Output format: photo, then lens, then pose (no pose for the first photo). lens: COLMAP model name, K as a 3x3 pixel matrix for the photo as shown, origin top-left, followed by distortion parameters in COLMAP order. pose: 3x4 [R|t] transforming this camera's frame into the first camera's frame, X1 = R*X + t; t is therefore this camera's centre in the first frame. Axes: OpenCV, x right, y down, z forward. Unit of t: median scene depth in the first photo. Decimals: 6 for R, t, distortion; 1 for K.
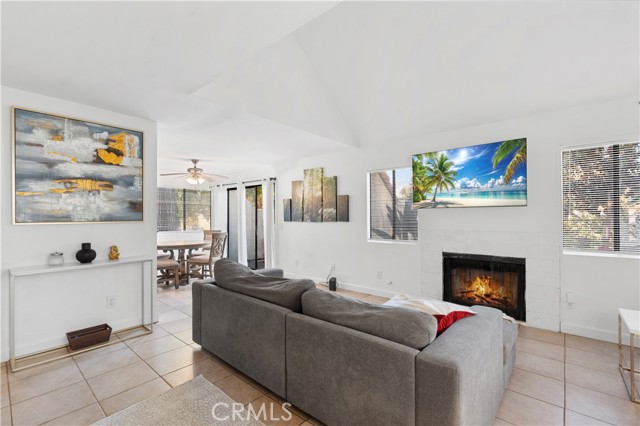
lens RADIAL K [[288.0, 0, 317.2], [0, 288.0, 213.8], [0, 0, 1]] dist [0.000750, 0.000073]
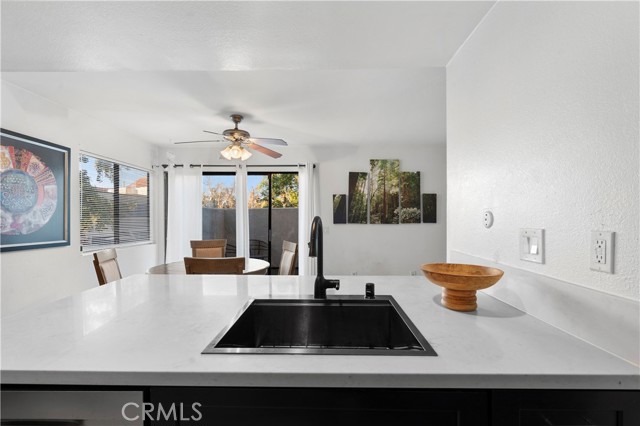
lens RADIAL K [[288.2, 0, 321.7], [0, 288.2, 220.3], [0, 0, 1]] dist [0.000362, -0.000196]
pose [[0.757978, -0.002625, 0.652275, -0.686834], [-0.007228, 0.999897, 0.012422, 0.008788], [-0.652240, -0.014130, 0.757881, 0.480922]]
